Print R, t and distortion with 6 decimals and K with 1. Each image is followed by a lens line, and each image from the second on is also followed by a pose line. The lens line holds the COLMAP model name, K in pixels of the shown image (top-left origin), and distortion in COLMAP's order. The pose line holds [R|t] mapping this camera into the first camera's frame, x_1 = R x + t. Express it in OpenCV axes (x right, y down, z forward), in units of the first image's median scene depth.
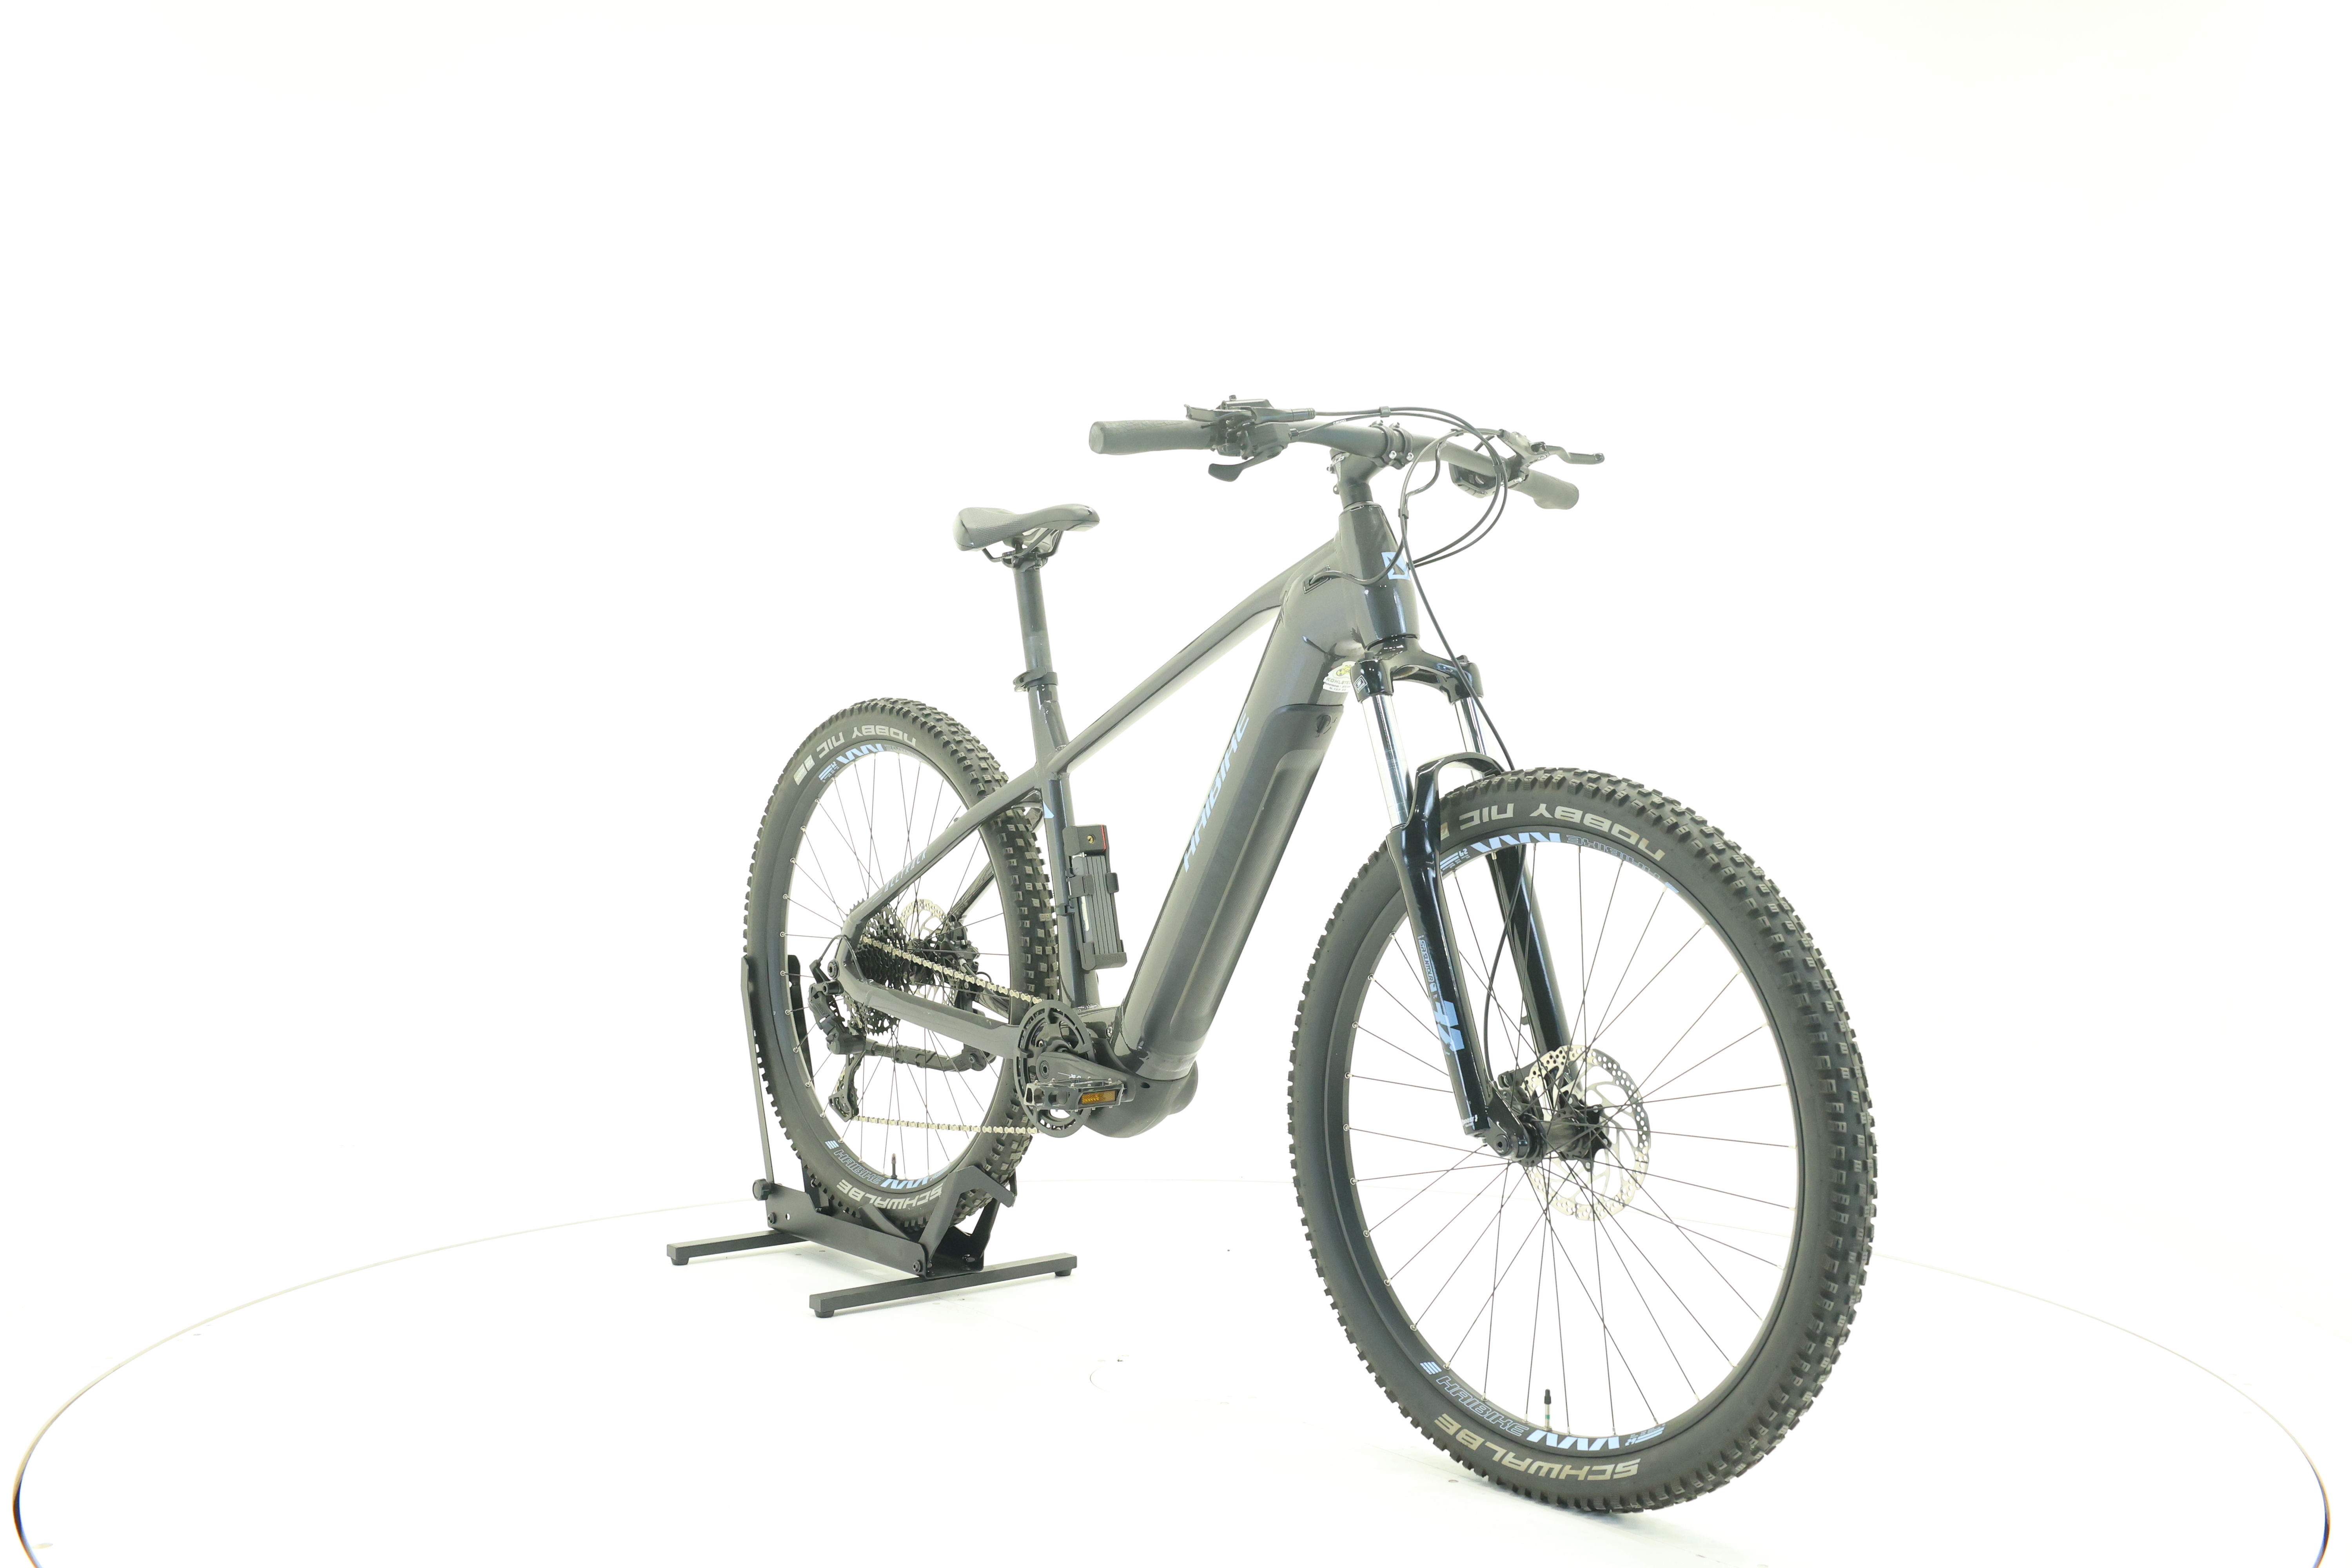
lens RADIAL K [[2497.8, 0, 1175.7], [0, 2497.8, 787.1], [0, 0, 1]] dist [-0.013745, 0.000000]
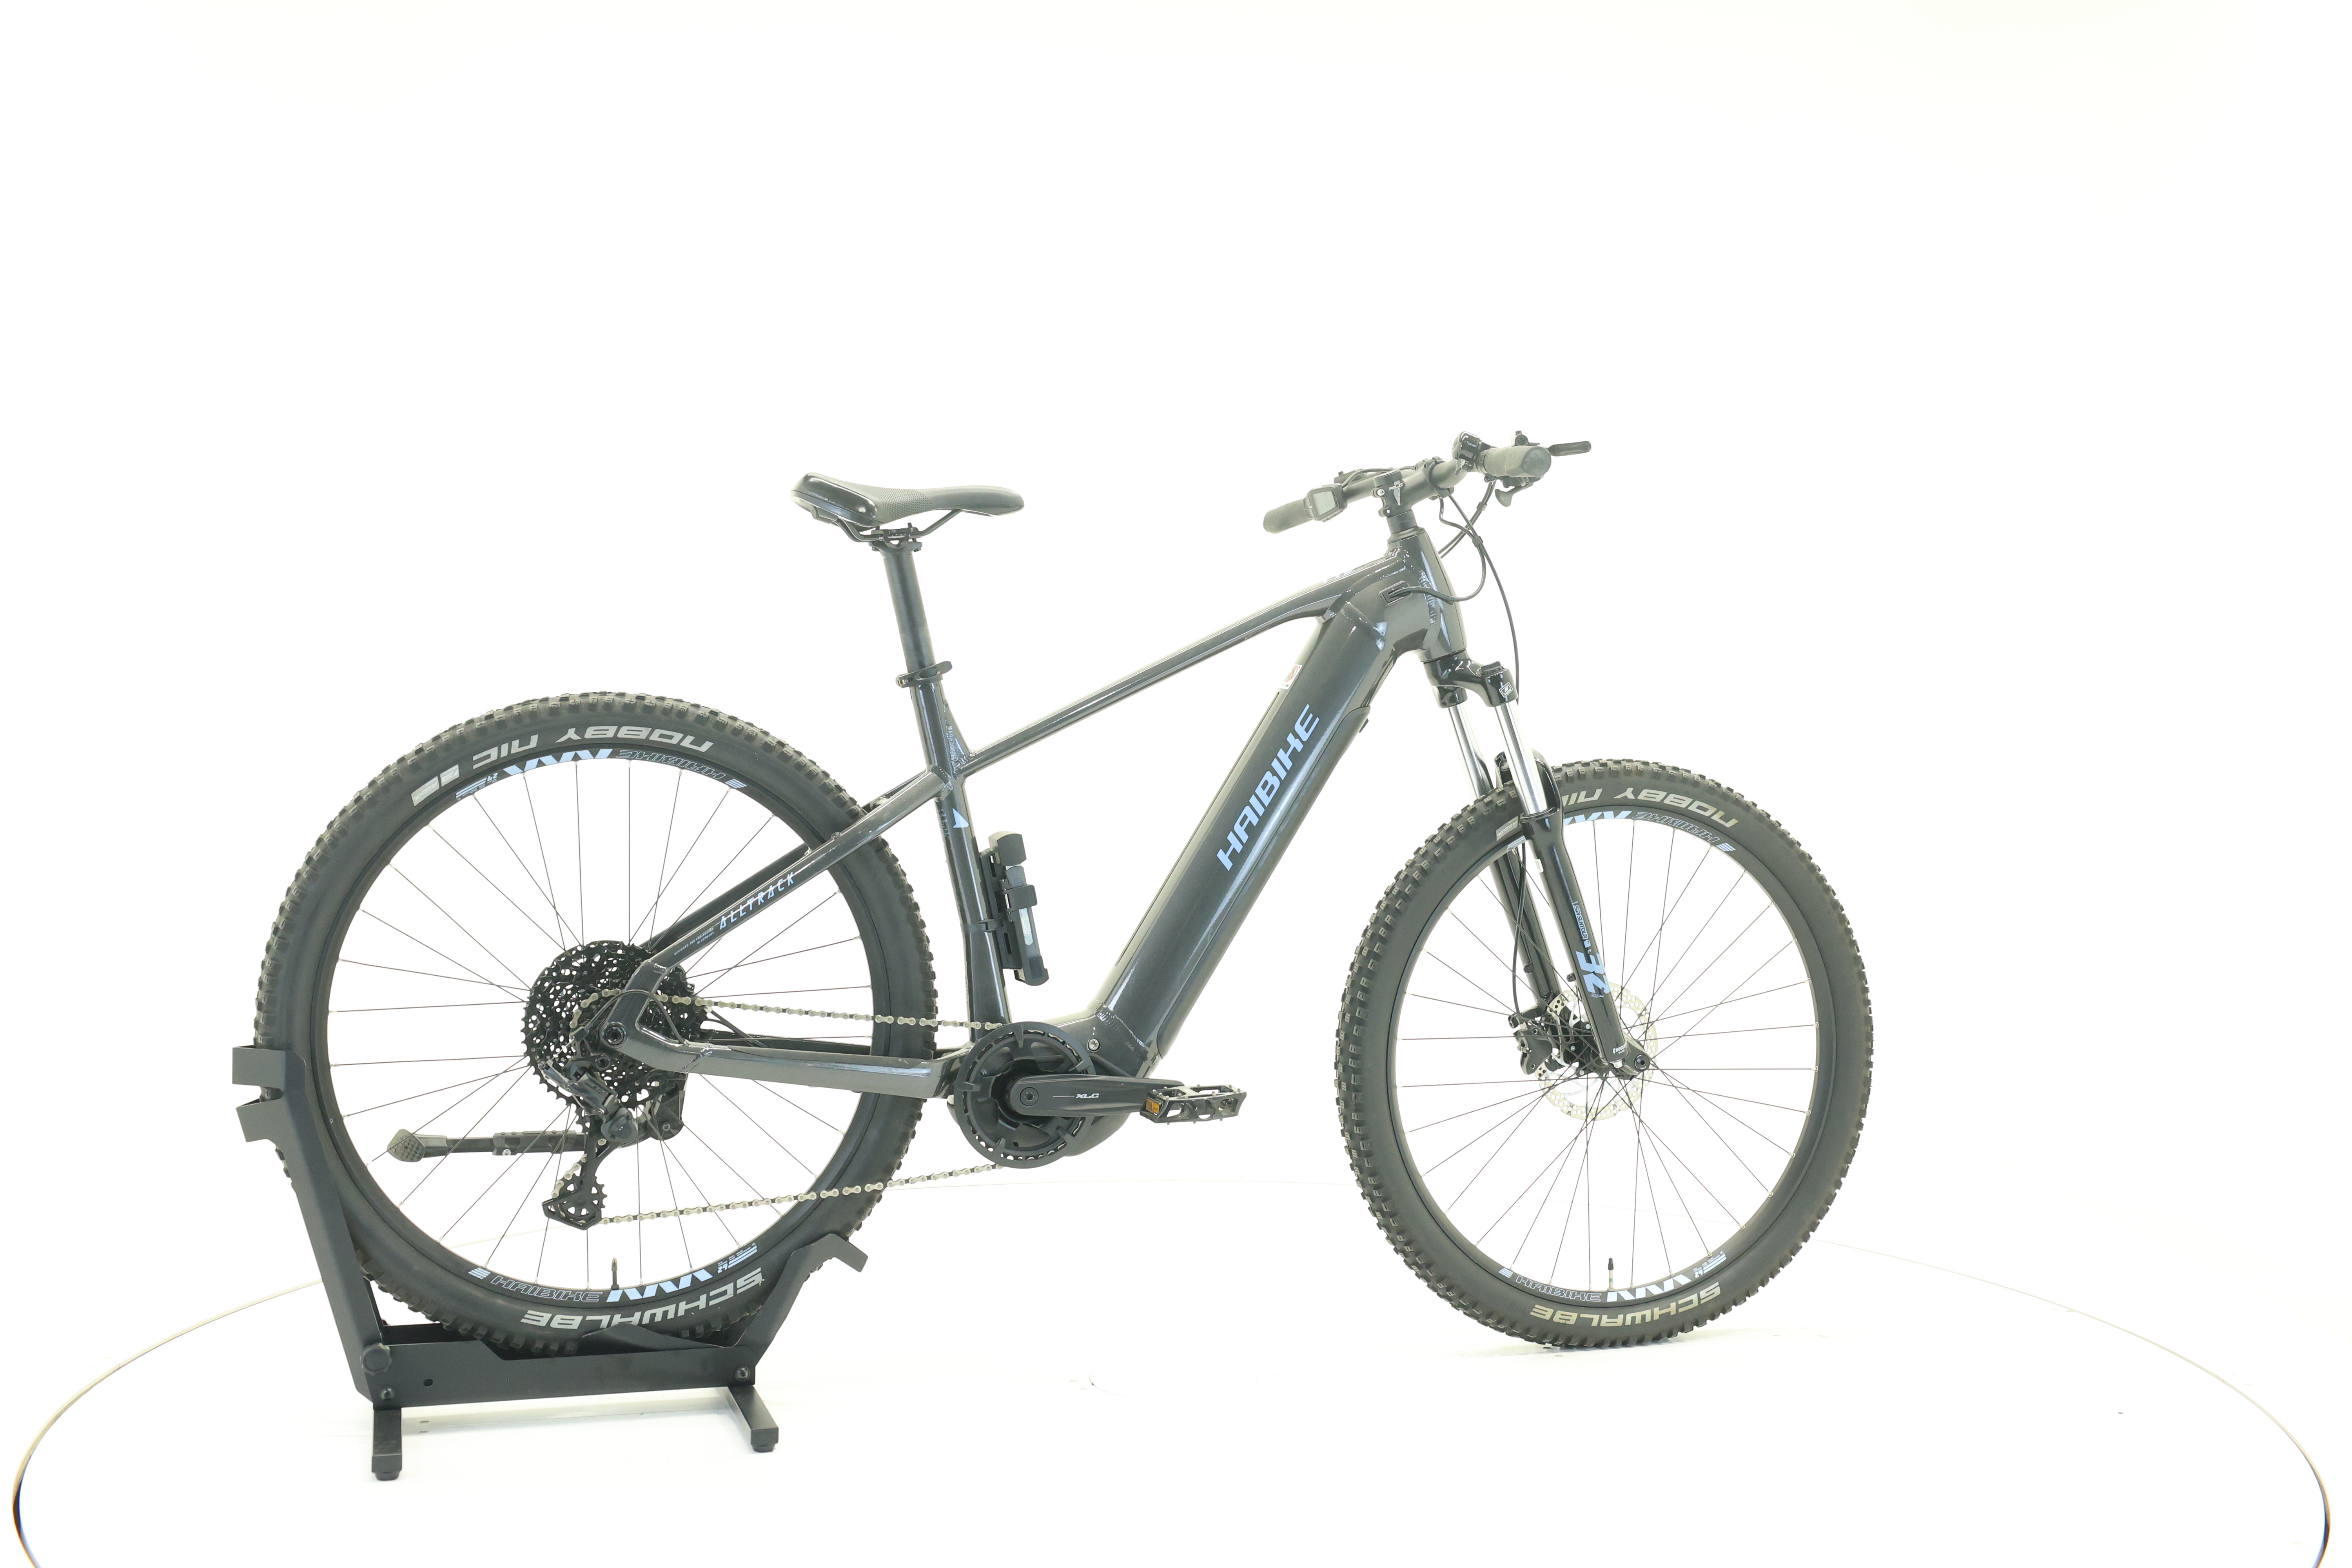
lens RADIAL K [[2497.8, 0, 1183.8], [0, 2497.8, 750.1], [0, 0, 1]] dist [-0.013745, 0.000000]
pose [[0.378637, -0.018465, 0.925361, -1.044195], [0.019938, 0.999732, 0.011791, -0.030156], [-0.925331, 0.013985, 0.378903, 0.696818]]
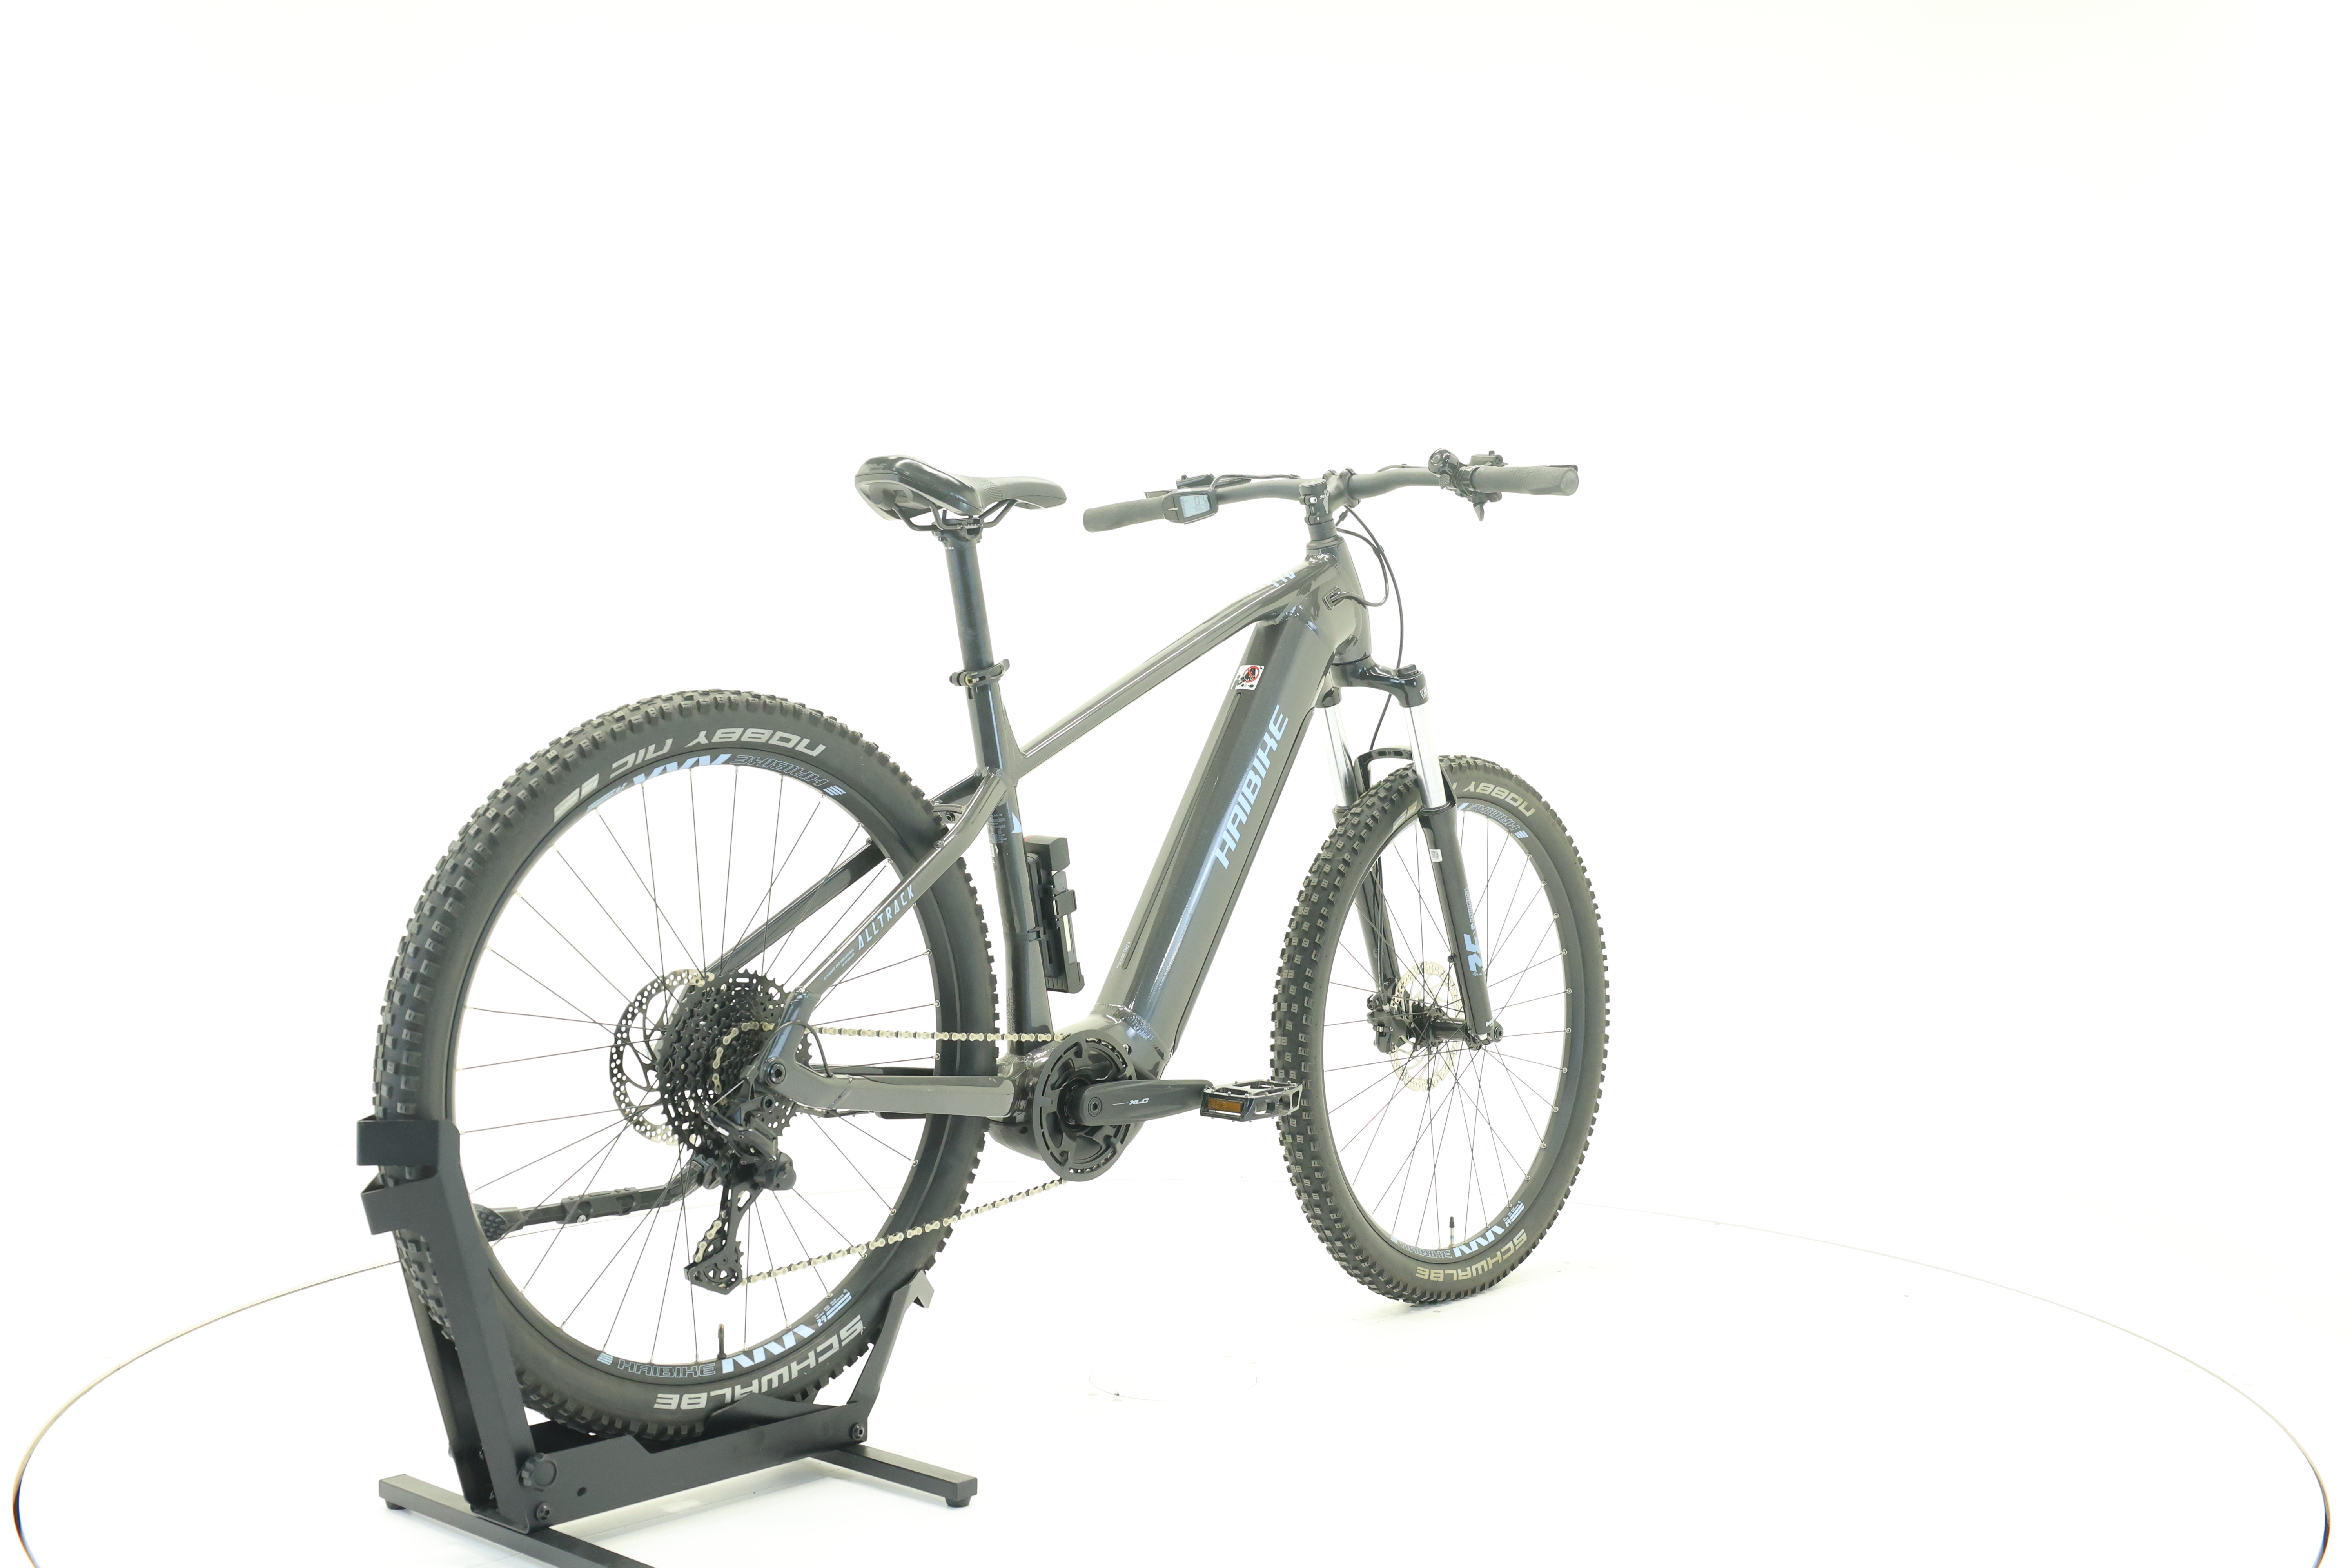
lens RADIAL K [[2497.8, 0, 1175.0], [0, 2497.8, 751.4], [0, 0, 1]] dist [-0.013745, 0.000000]
pose [[-0.148994, -0.020431, 0.988627, -1.116651], [0.019230, 0.999538, 0.023554, -0.042848], [-0.988651, 0.022520, -0.148532, 1.296644]]
